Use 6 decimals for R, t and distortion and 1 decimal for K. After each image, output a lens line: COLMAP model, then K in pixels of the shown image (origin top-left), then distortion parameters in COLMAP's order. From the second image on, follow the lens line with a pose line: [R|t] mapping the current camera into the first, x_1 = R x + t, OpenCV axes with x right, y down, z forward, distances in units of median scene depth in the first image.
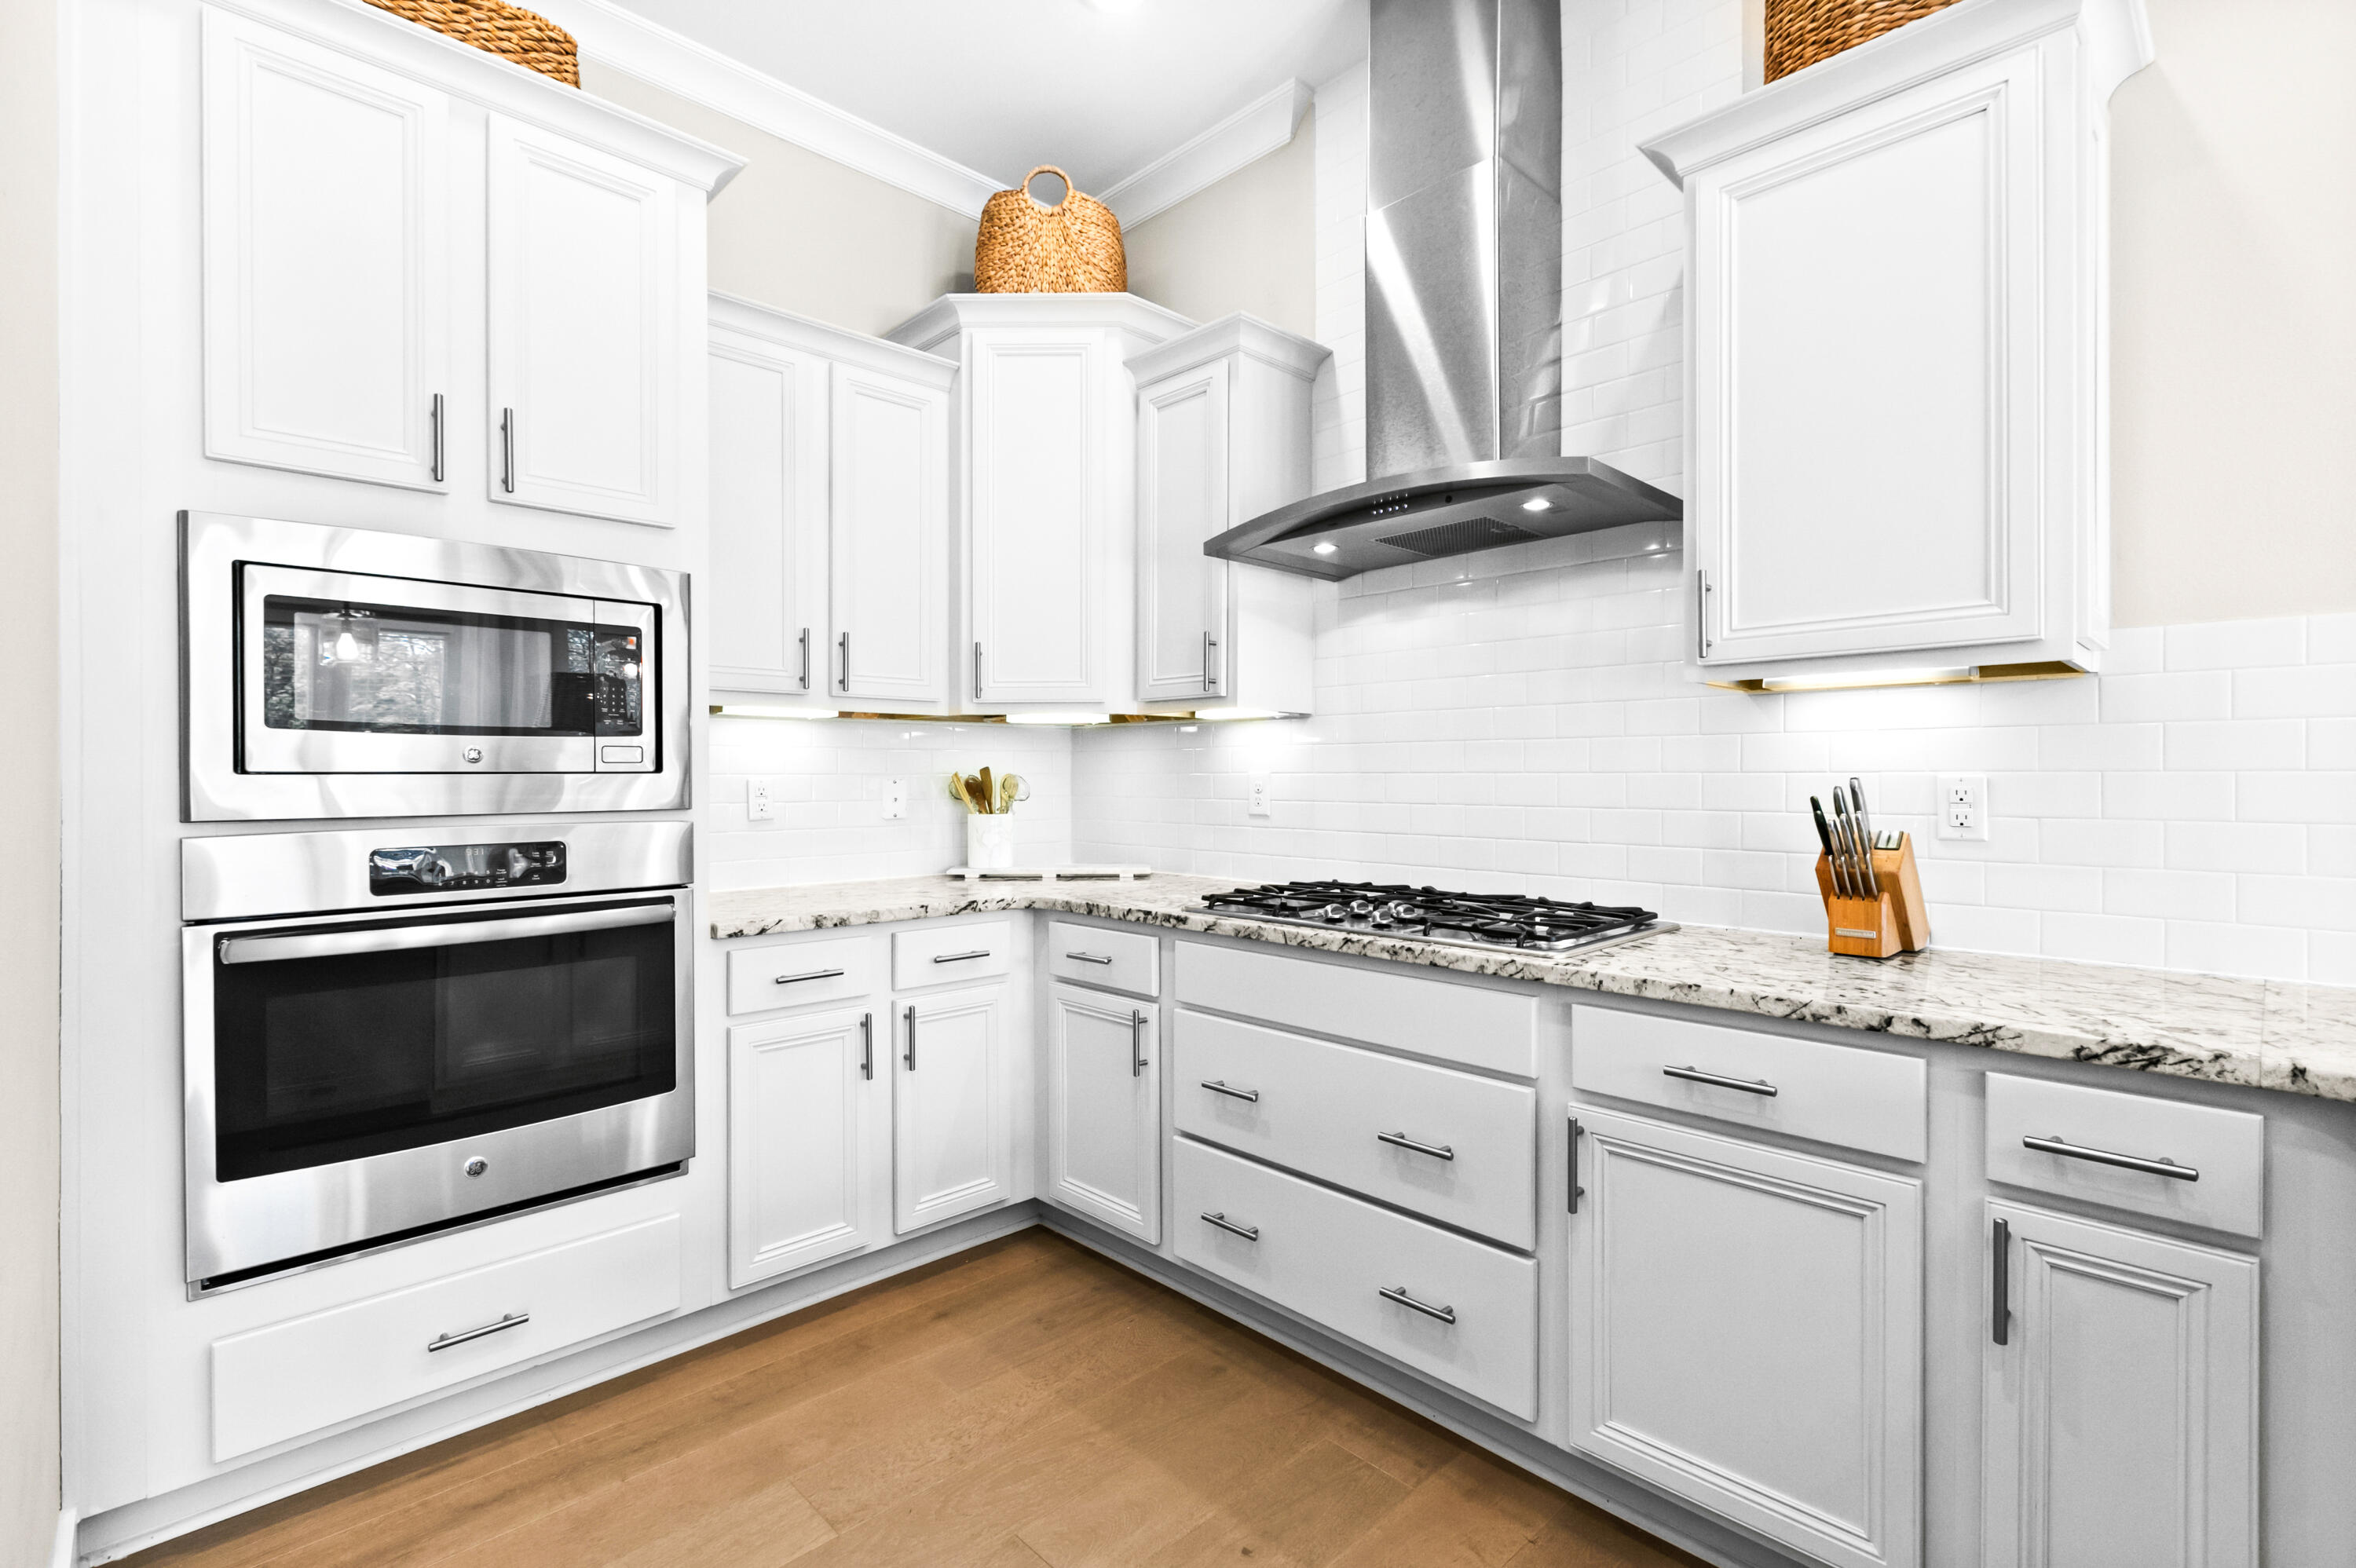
lens RADIAL K [[1069.4, 0, 1182.1], [0, 1069.4, 789.9], [0, 0, 1]] dist [0.004138, 0.000525]
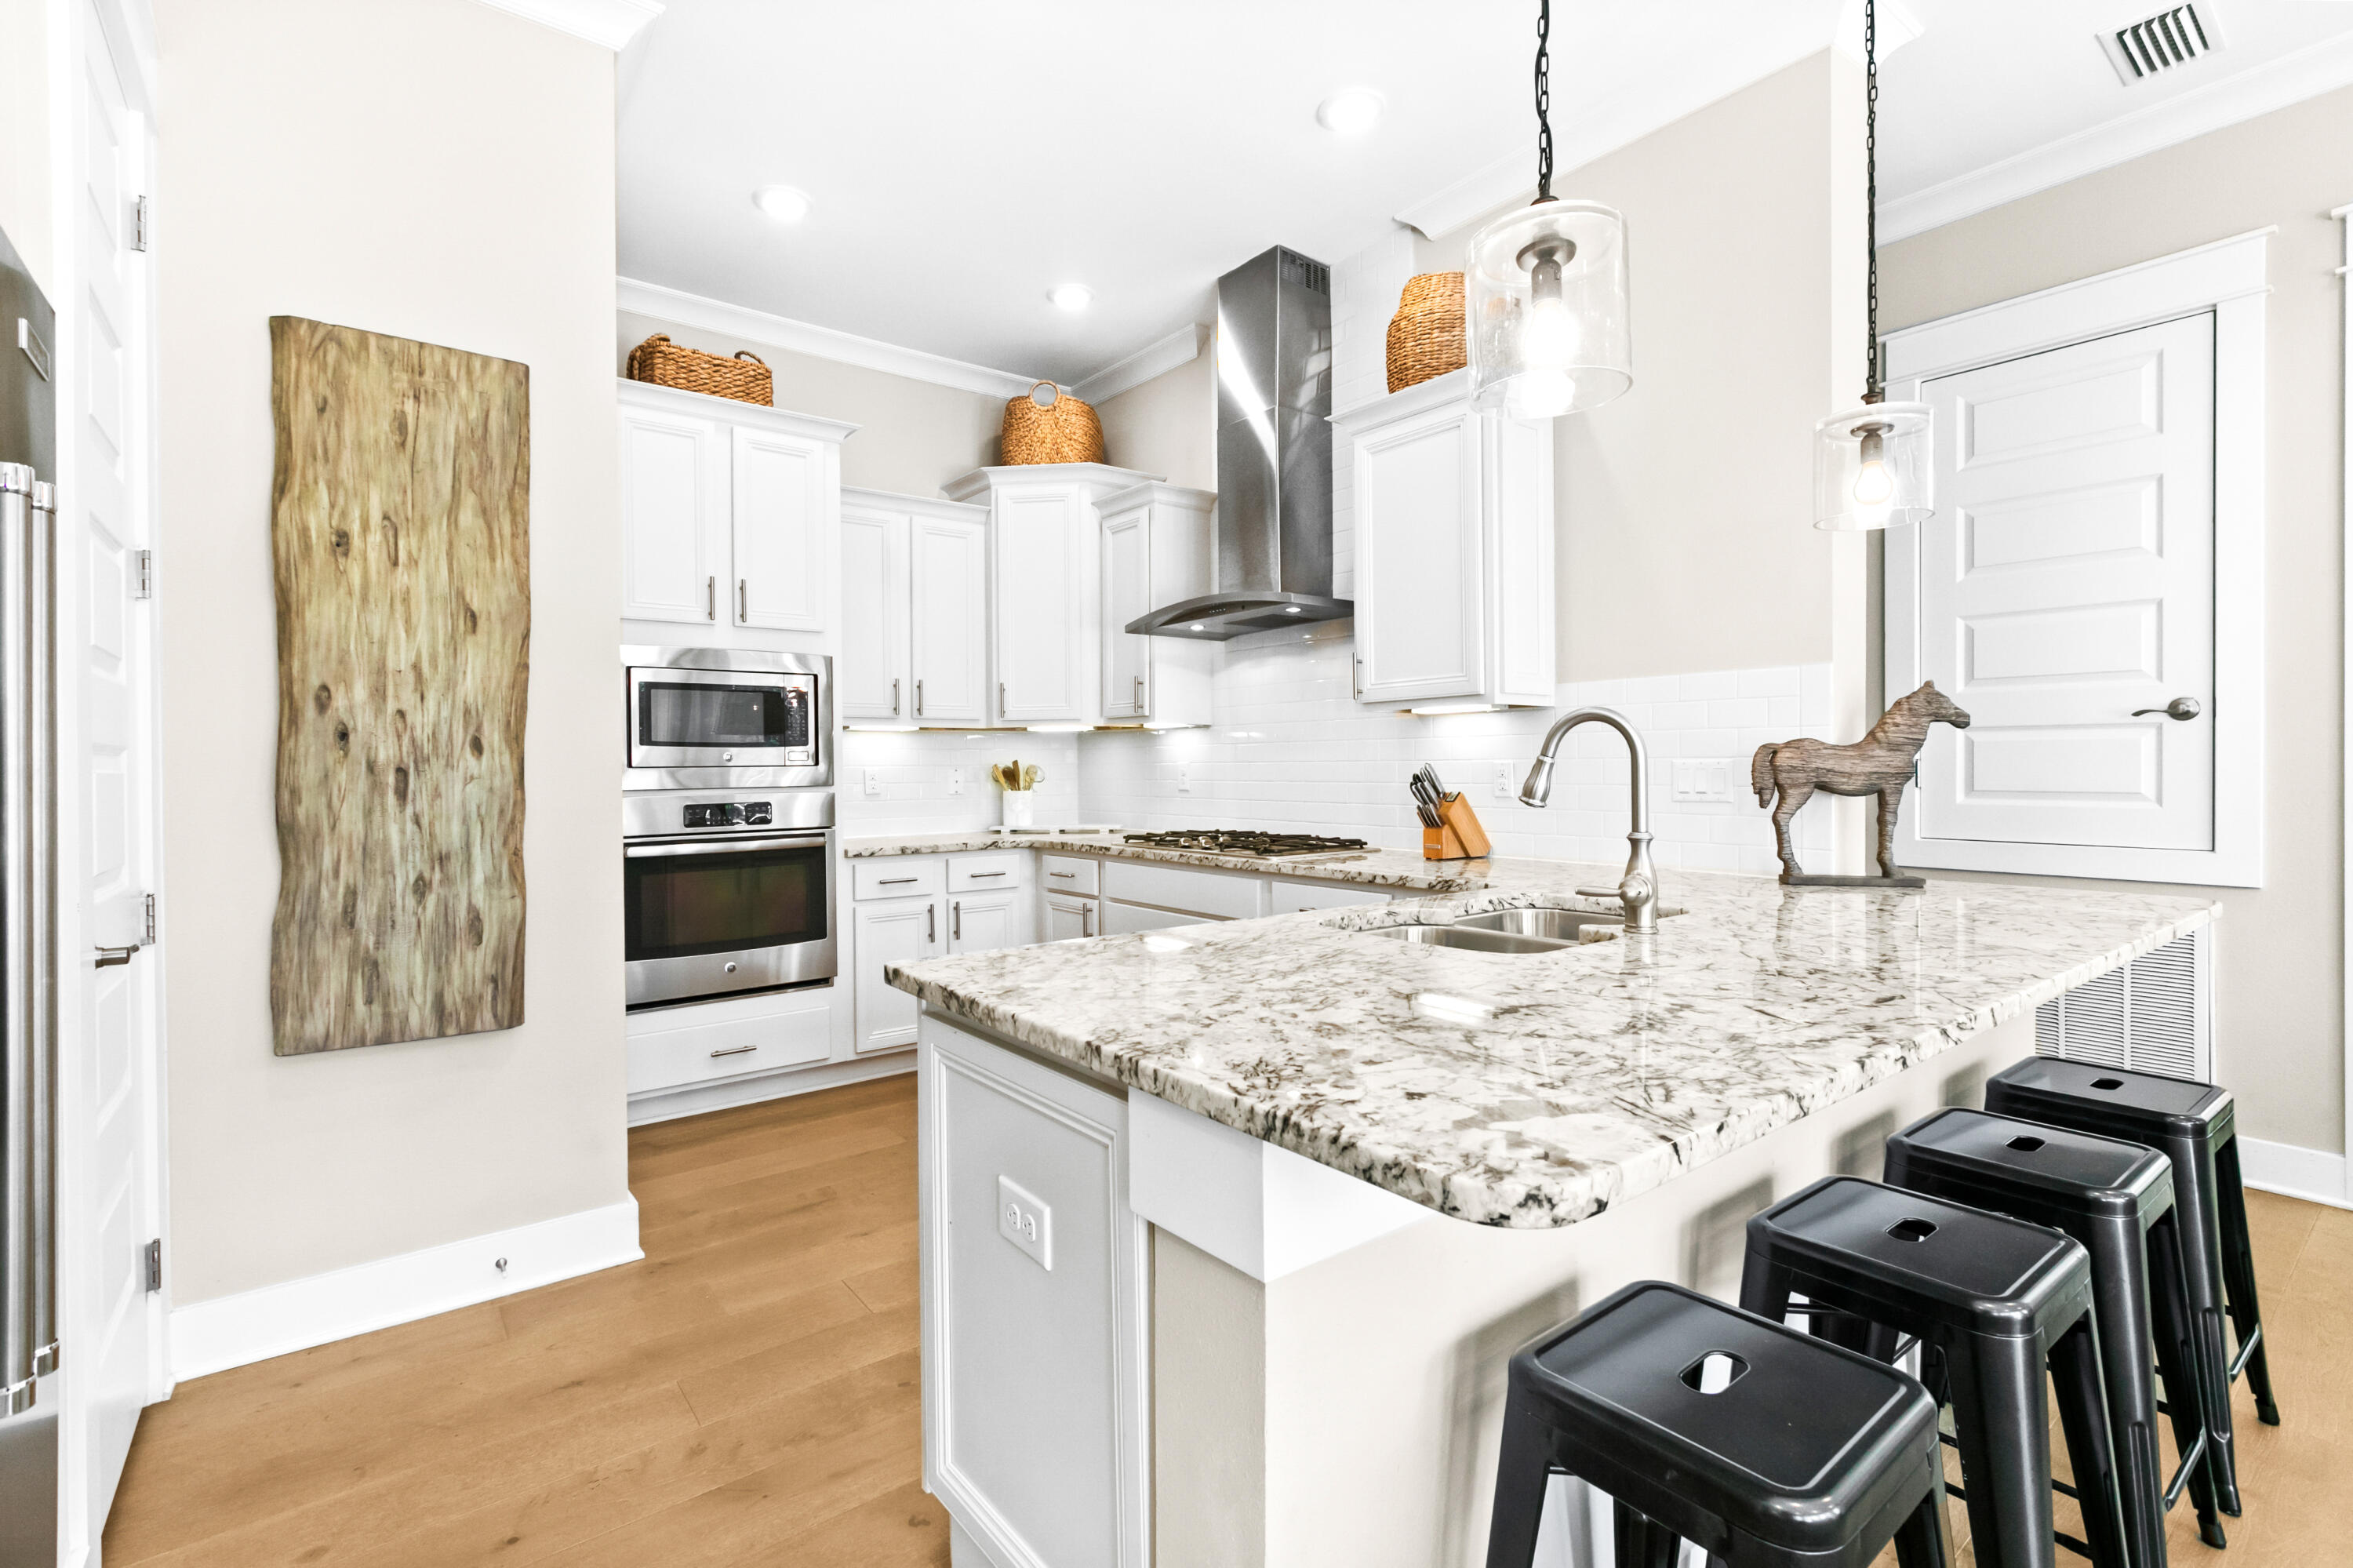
lens RADIAL K [[1080.9, 0, 1176.5], [0, 1080.9, 784.0], [0, 0, 1]] dist [0.000361, 0.000268]
pose [[0.993664, -0.005800, -0.112239, 0.276071], [0.006235, 0.999974, 0.003518, 0.010636], [0.112216, -0.004195, 0.993675, -0.641983]]
